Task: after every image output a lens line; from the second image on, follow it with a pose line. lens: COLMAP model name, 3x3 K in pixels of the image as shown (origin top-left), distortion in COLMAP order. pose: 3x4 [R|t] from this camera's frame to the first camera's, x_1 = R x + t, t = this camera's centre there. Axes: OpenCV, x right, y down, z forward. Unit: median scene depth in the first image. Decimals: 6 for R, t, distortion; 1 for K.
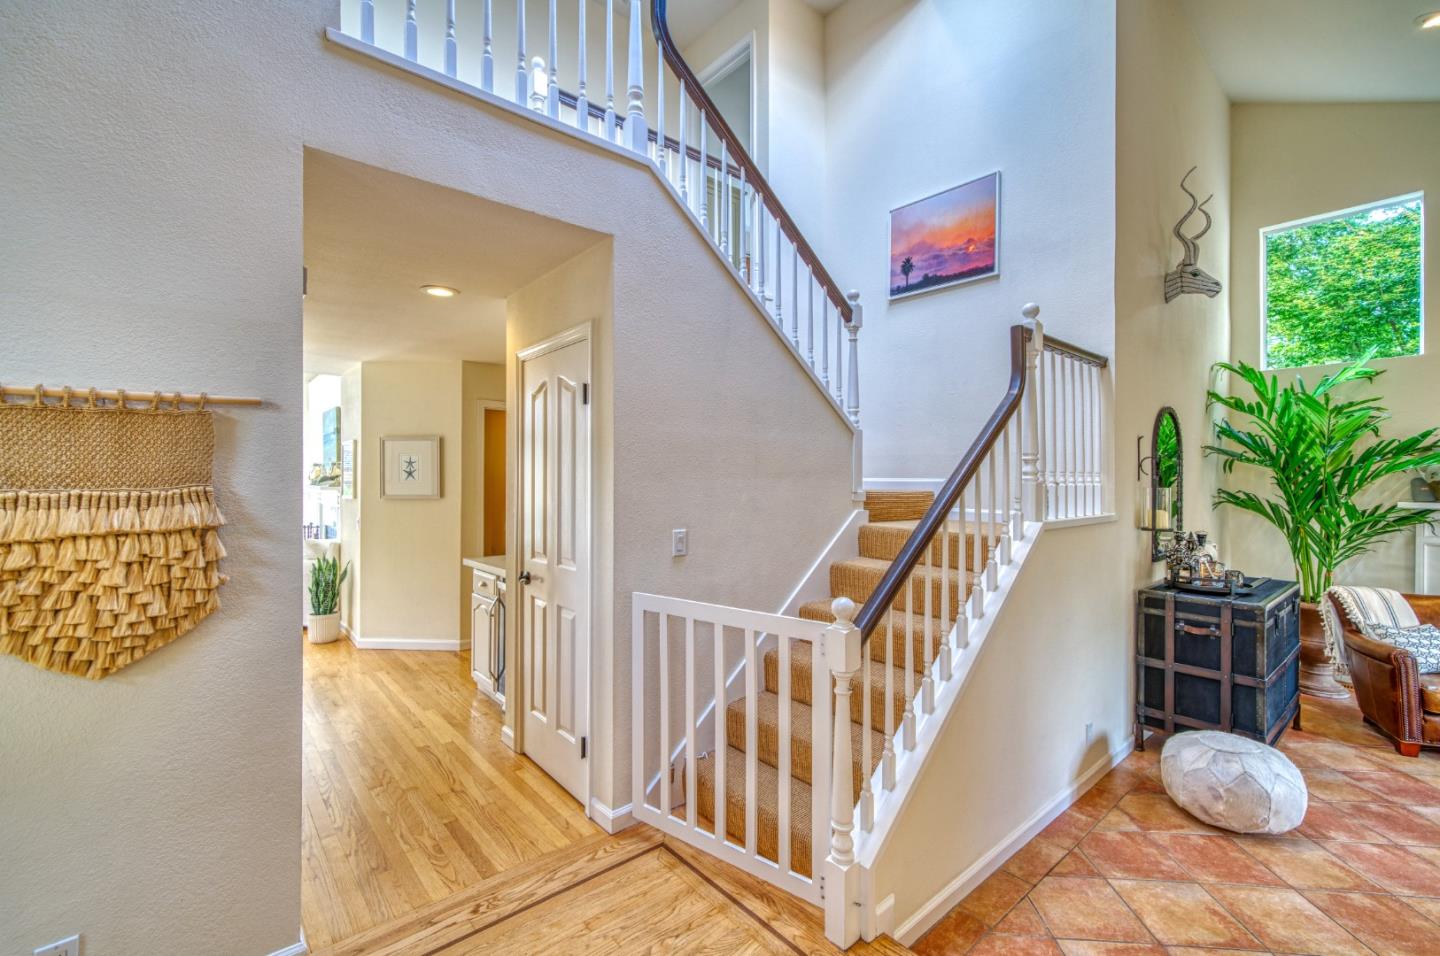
lens RADIAL K [[612.7, 0, 723.7], [0, 612.7, 470.7], [0, 0, 1]] dist [0.007155, 0.000055]
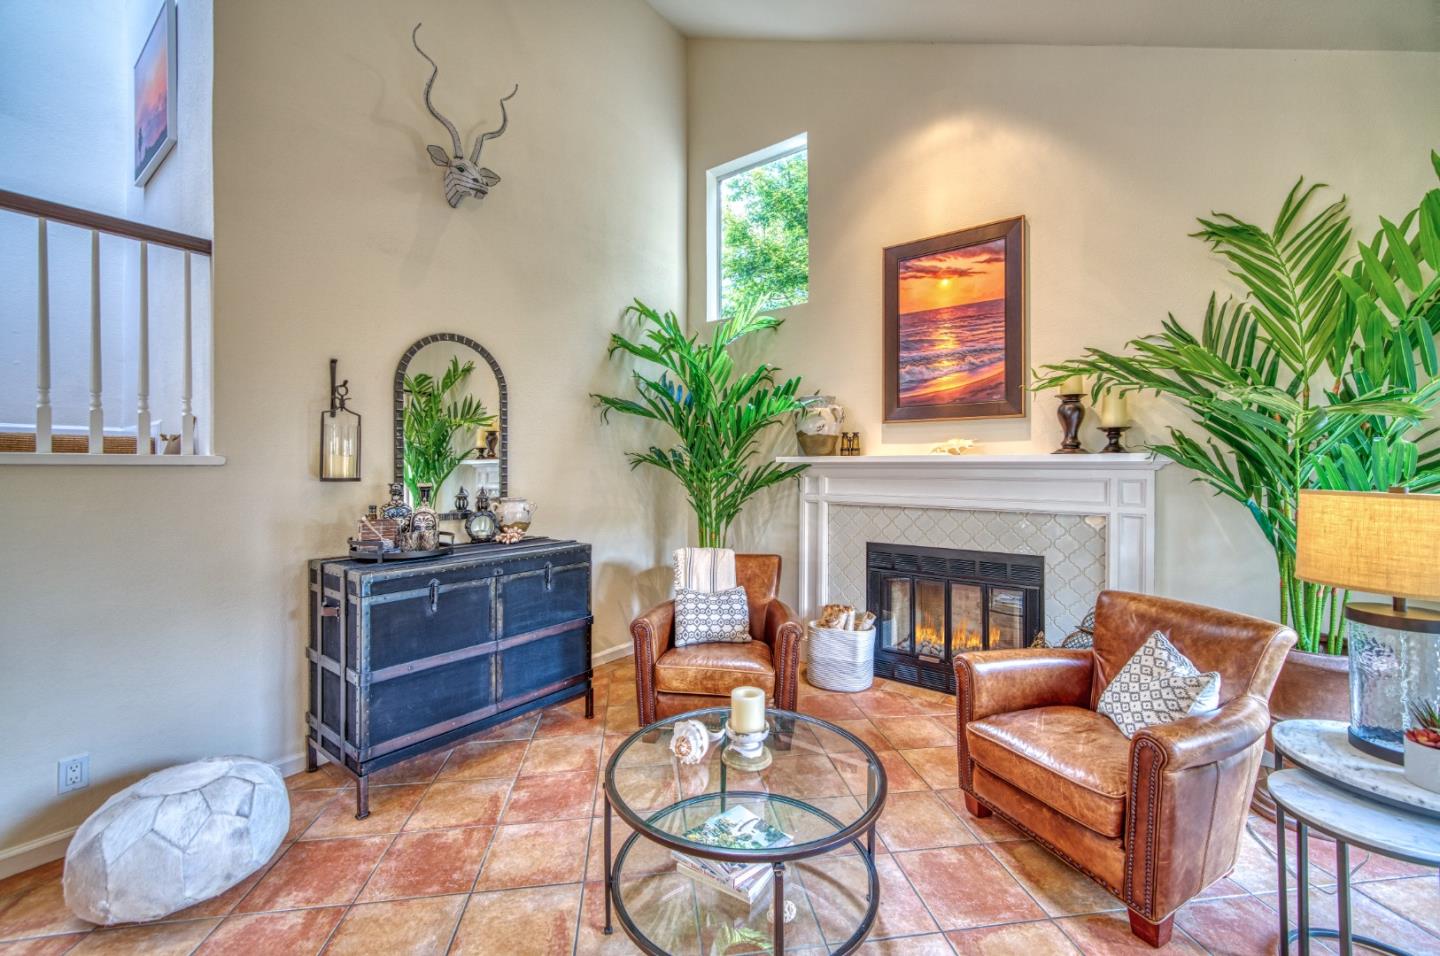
lens RADIAL K [[581.5, 0, 720.0], [0, 581.5, 478.0], [0, 0, 1]] dist [-0.007463, -0.000205]
pose [[0.973379, -0.011612, 0.228908, 1.033079], [0.007534, 0.999797, 0.018680, 0.083785], [-0.229079, -0.016458, 0.973269, 0.208364]]
